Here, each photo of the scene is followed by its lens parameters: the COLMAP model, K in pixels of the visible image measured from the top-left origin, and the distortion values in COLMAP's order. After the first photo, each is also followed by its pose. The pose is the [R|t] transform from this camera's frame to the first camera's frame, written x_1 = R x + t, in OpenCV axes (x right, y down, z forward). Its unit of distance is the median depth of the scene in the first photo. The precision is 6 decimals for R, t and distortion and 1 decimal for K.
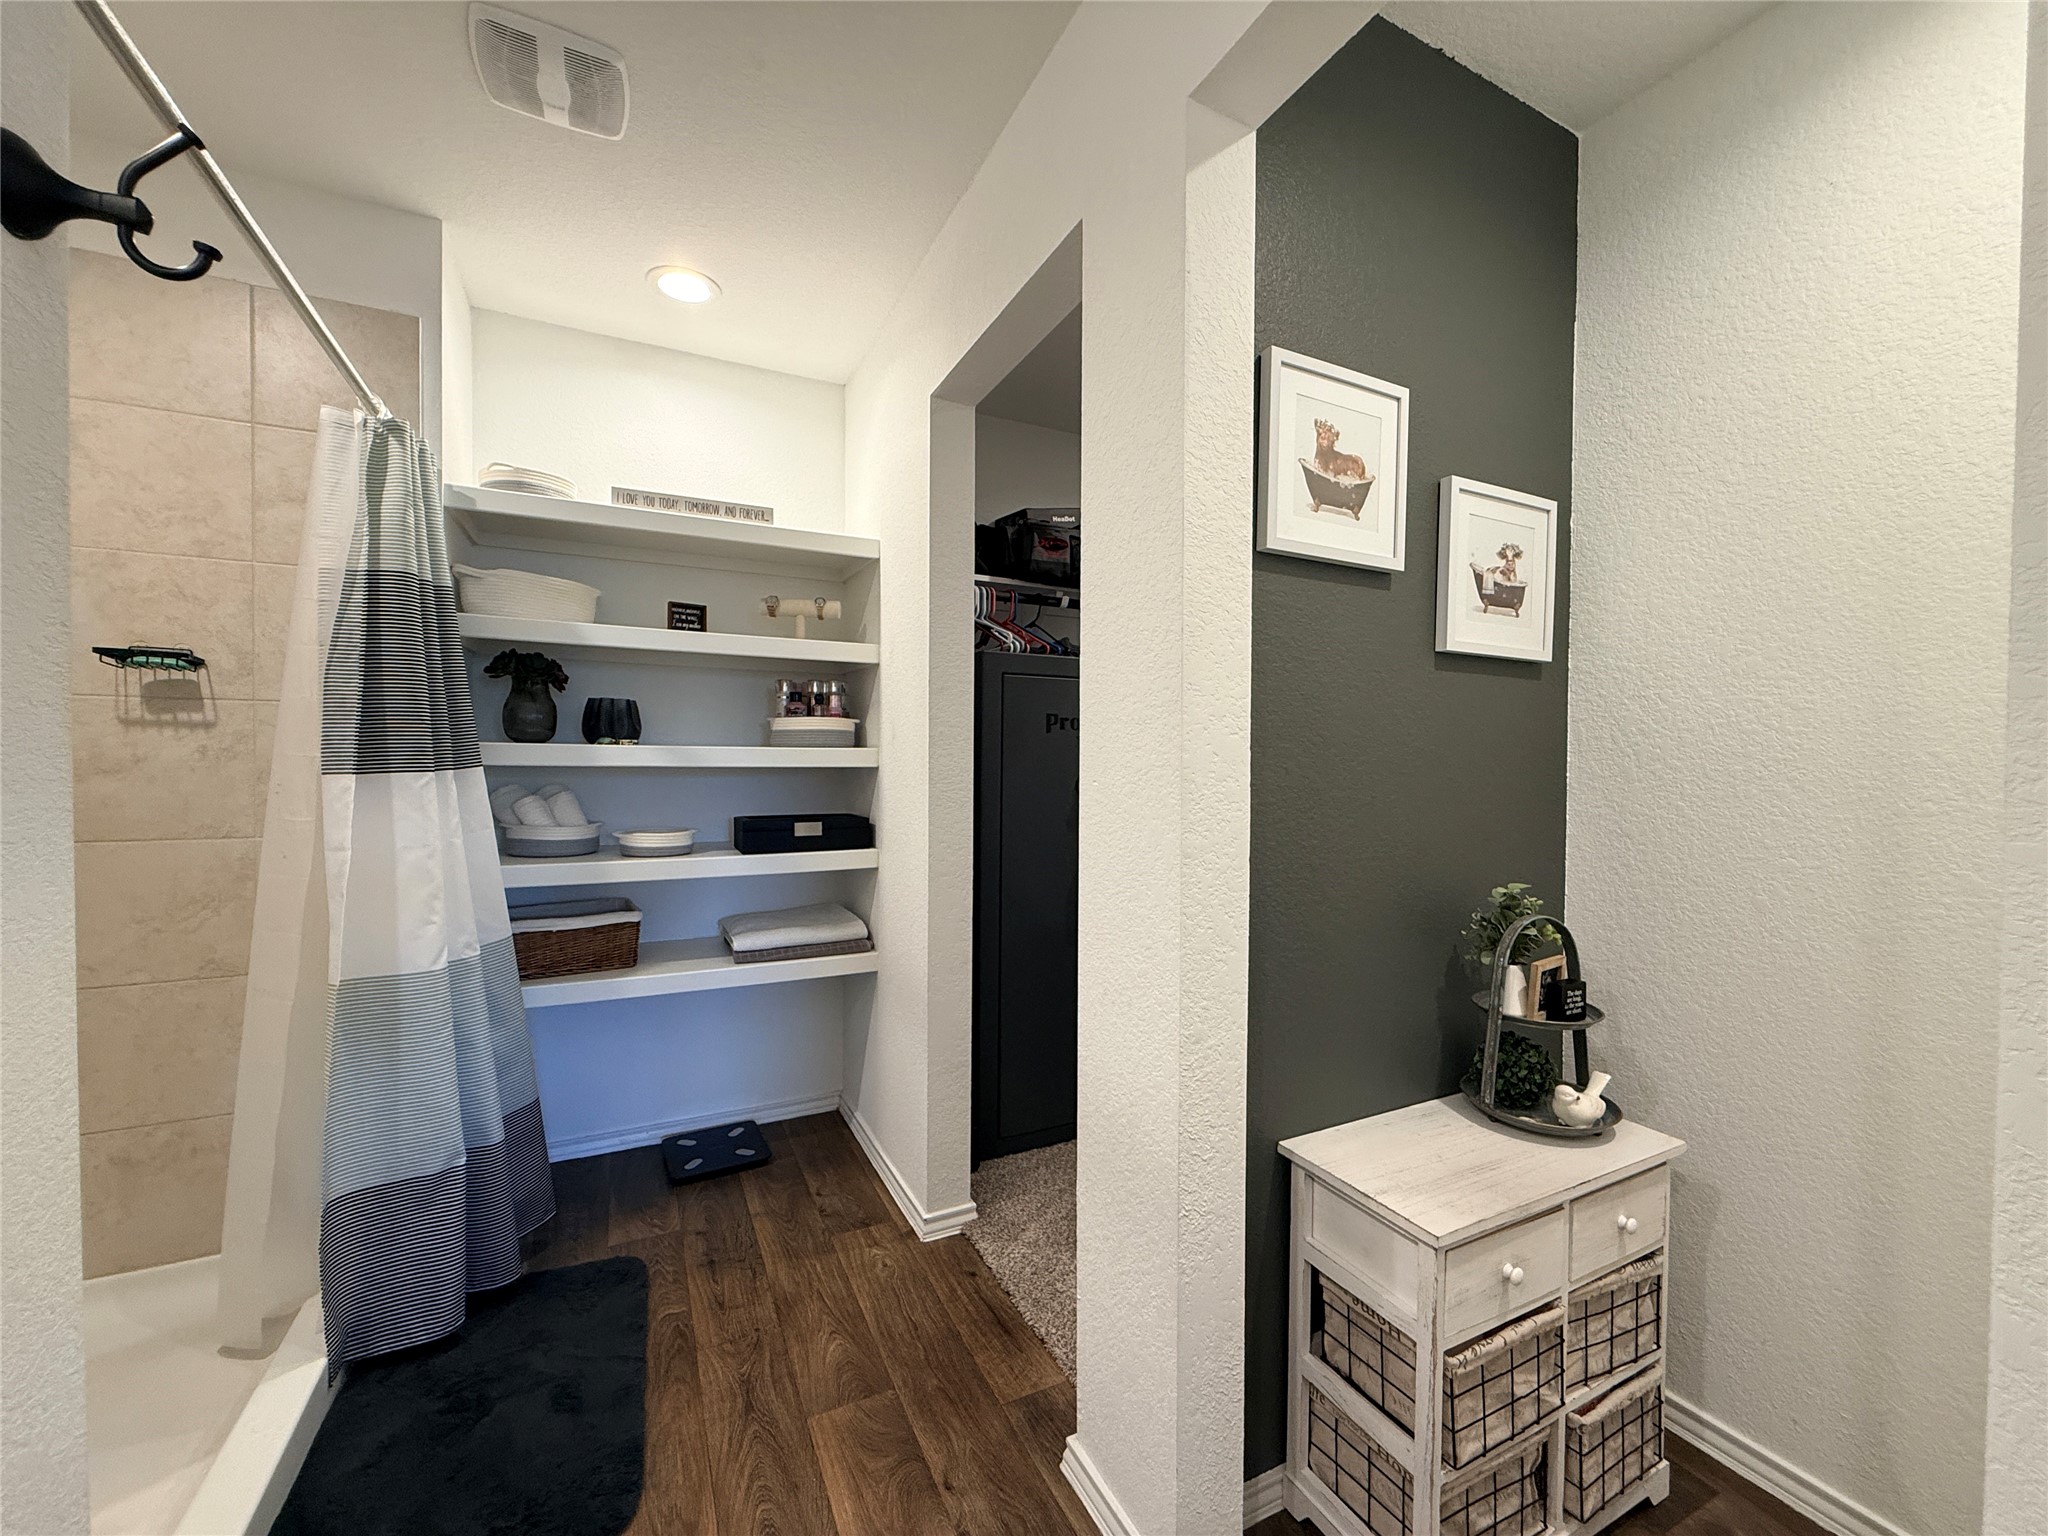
lens RADIAL K [[814.3, 0, 1018.9], [0, 814.3, 773.9], [0, 0, 1]] dist [0.000025, -0.000046]
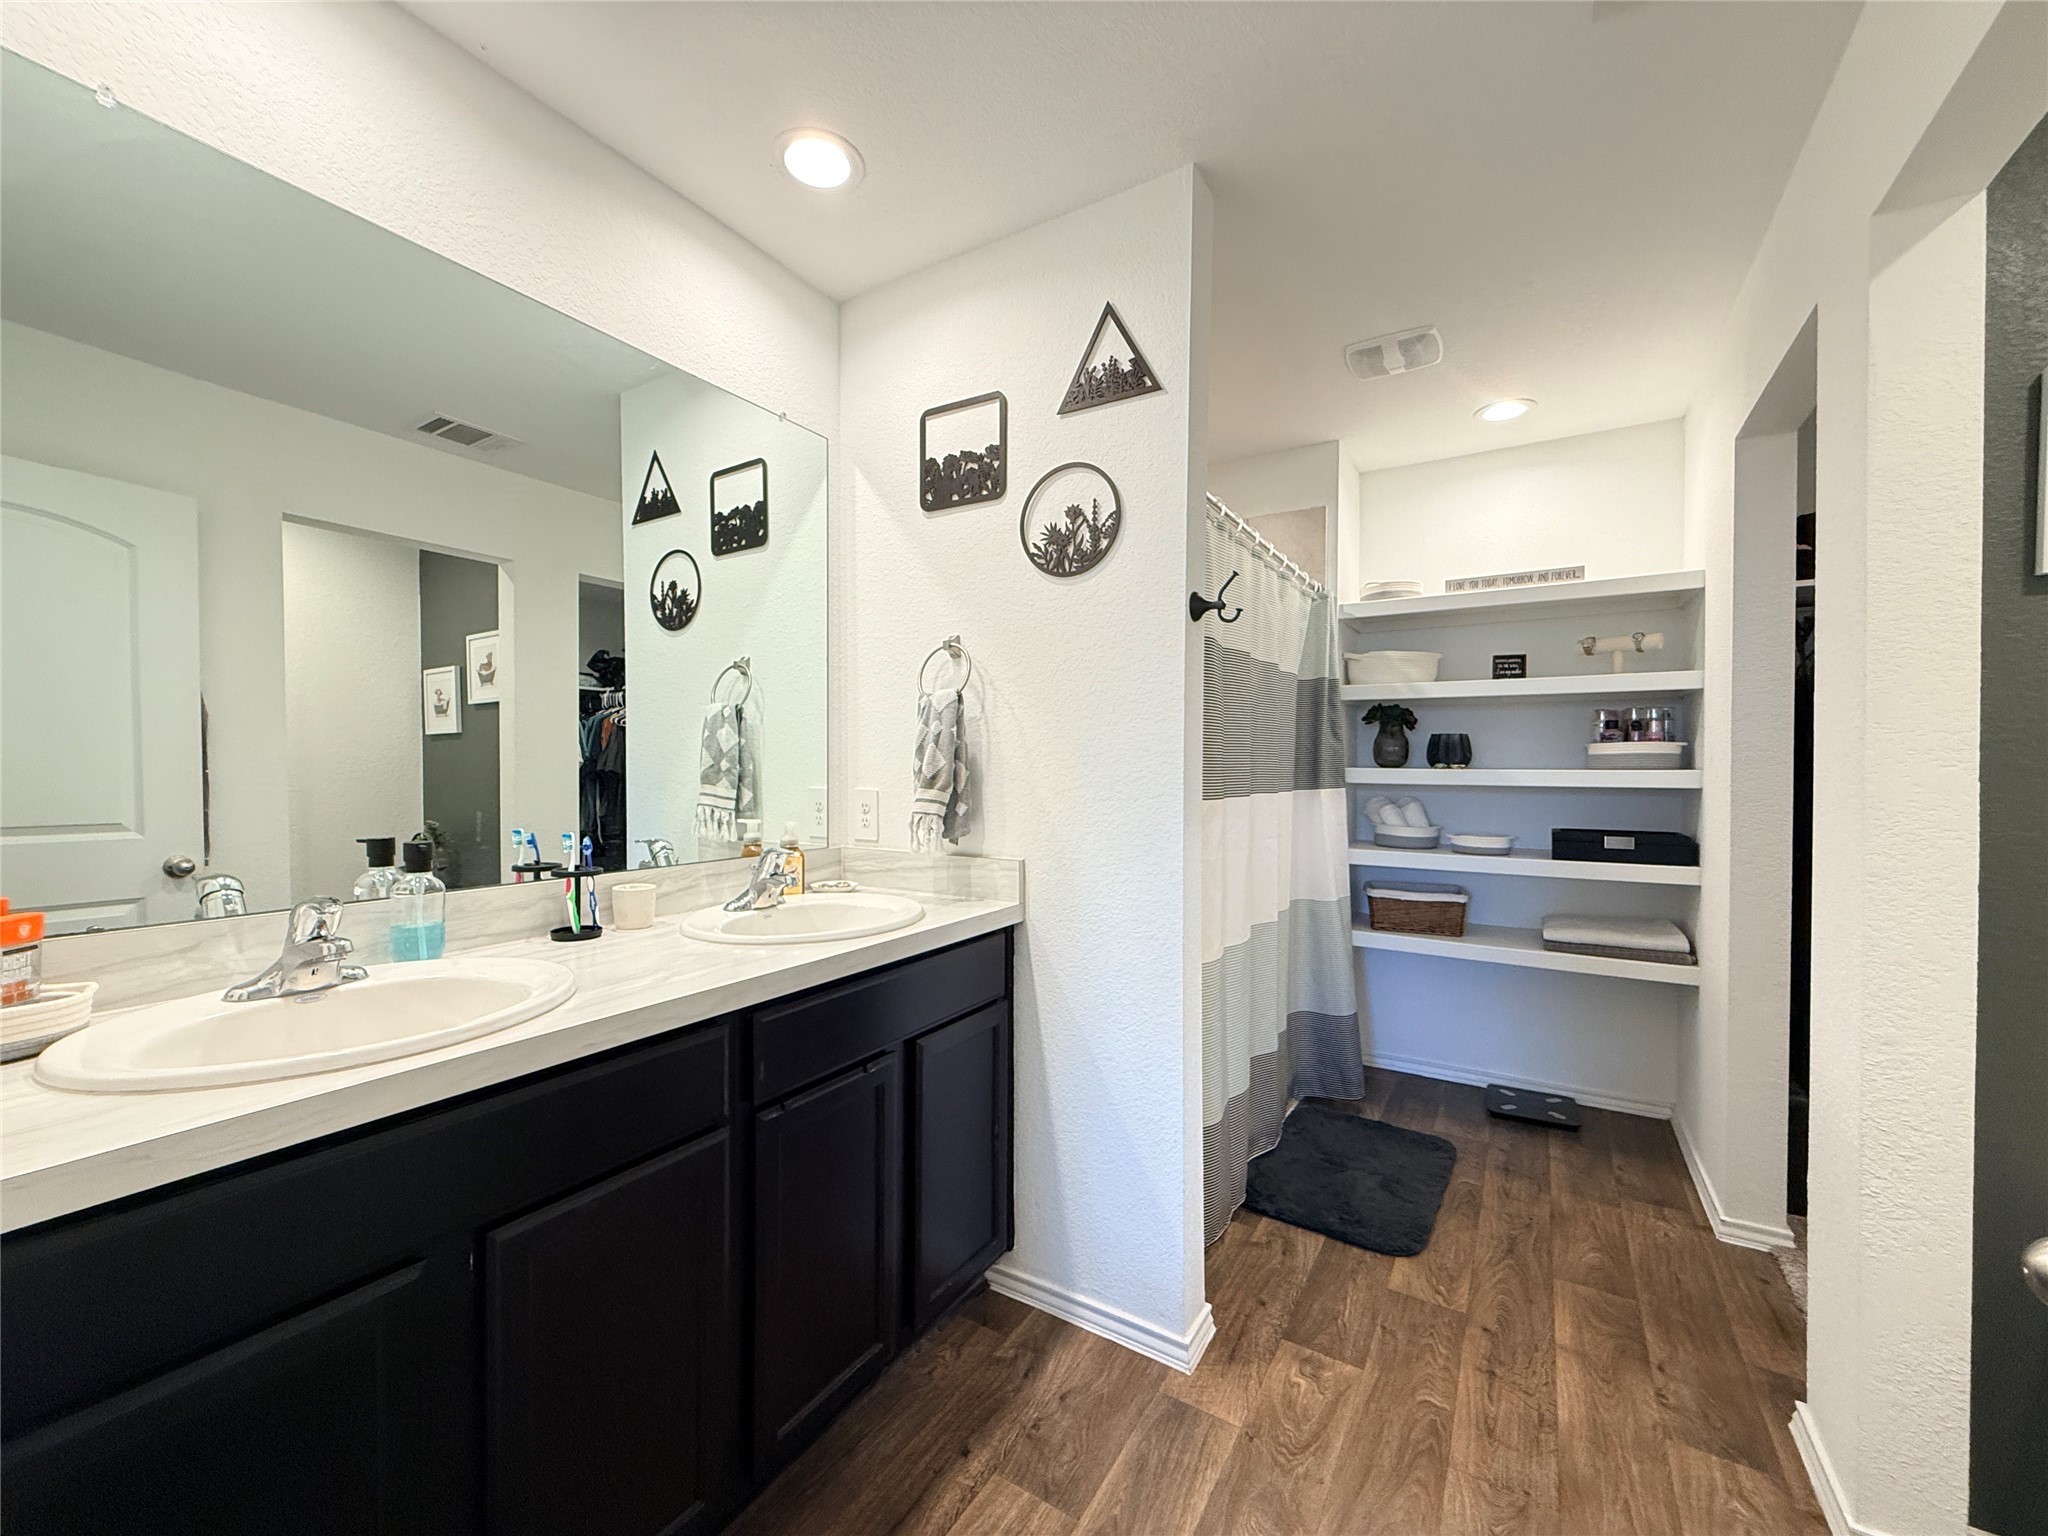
lens RADIAL K [[814.3, 0, 1018.9], [0, 814.3, 773.9], [0, 0, 1]] dist [0.000025, -0.000046]
pose [[0.523188, 0.003213, -0.852211, 0.274885], [-0.017343, 0.999826, -0.006877, -0.005235], [0.852041, 0.018378, 0.523153, -0.302502]]
